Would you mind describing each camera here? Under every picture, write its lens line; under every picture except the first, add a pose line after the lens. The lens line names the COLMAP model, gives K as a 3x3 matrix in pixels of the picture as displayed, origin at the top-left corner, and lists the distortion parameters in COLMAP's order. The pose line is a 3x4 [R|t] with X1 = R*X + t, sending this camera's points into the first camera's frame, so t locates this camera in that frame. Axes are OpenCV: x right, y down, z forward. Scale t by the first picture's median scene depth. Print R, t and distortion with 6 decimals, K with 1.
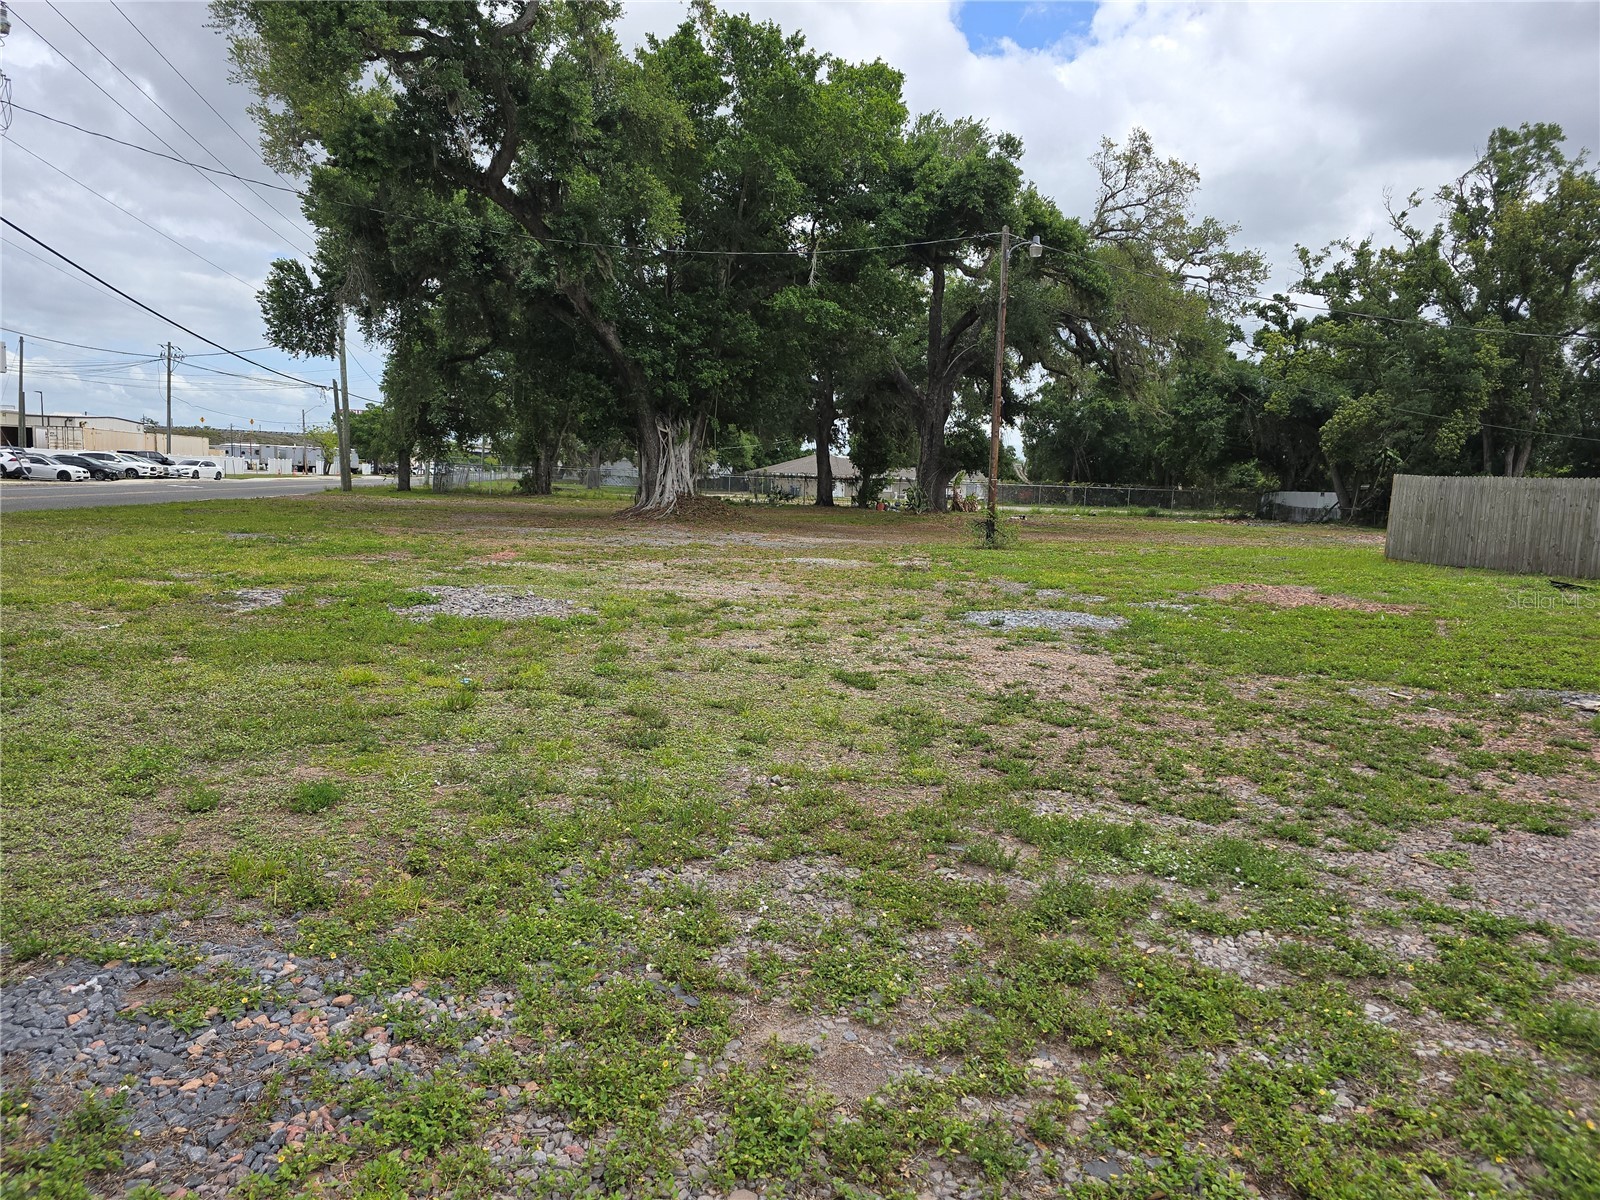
lens RADIAL K [[1110.0, 0, 806.5], [0, 1110.0, 600.6], [0, 0, 1]] dist [0.101966, -0.112997]
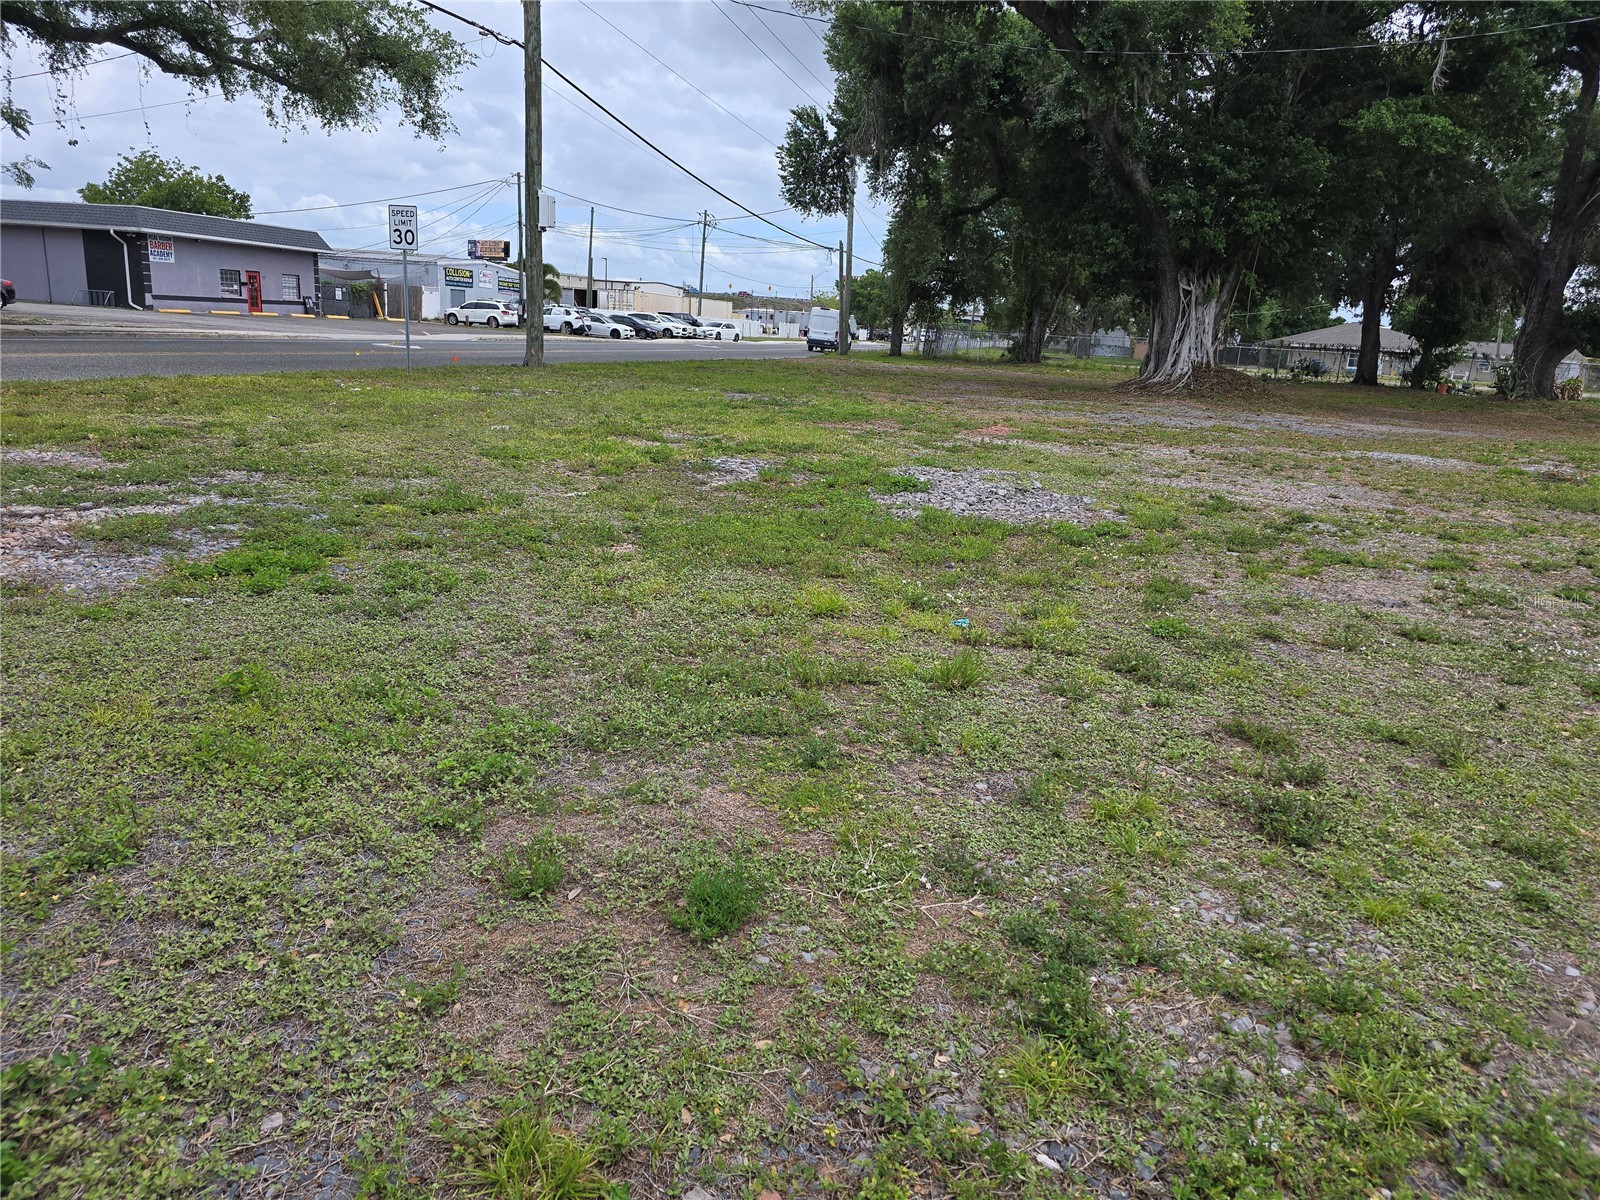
lens RADIAL K [[1110.0, 0, 806.5], [0, 1110.0, 600.6], [0, 0, 1]] dist [0.101966, -0.112997]
pose [[0.912861, 0.116678, -0.391243, -0.027383], [-0.071888, 0.989257, 0.127289, -0.005054], [0.401892, -0.088071, 0.911442, 0.073408]]
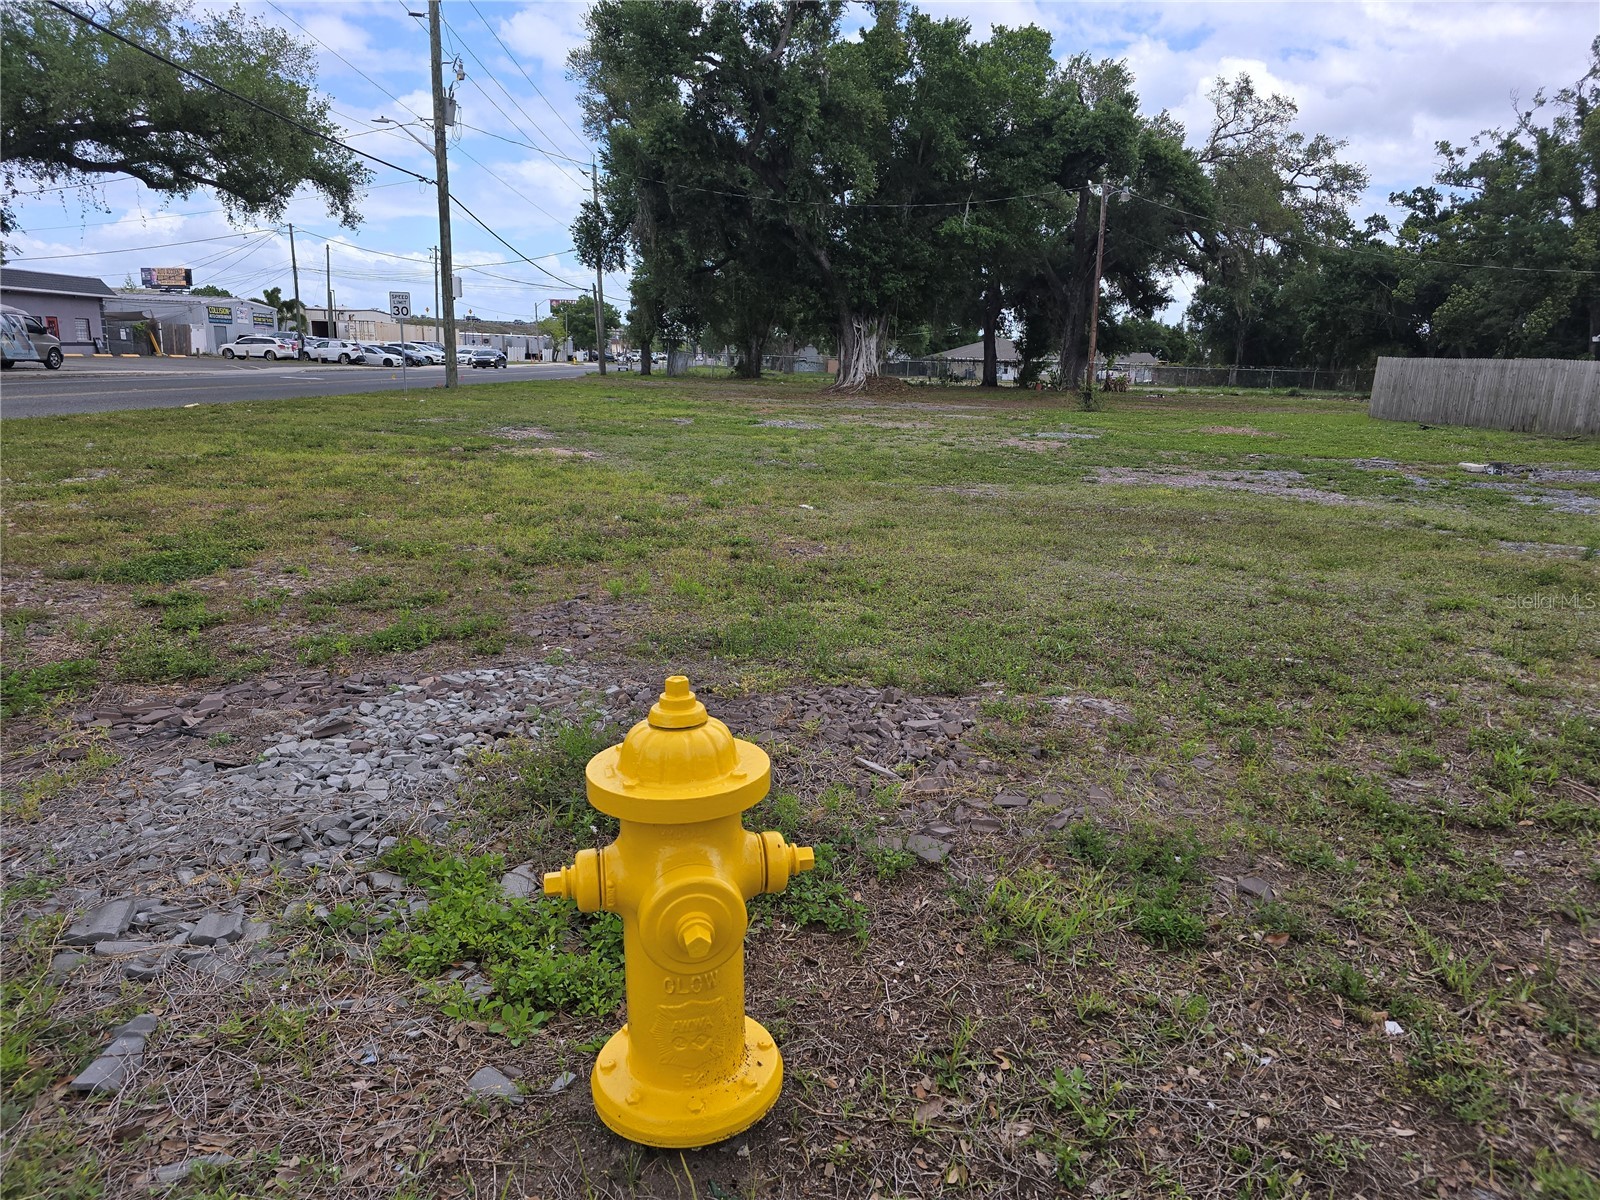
lens RADIAL K [[1107.9, 0, 807.2], [0, 1107.9, 630.4], [0, 0, 1]] dist [0.071336, -0.059356]
pose [[0.987368, 0.034465, -0.154651, 0.031337], [-0.014778, 0.991832, 0.126689, 0.040511], [0.157754, -0.122803, 0.979813, -0.361142]]
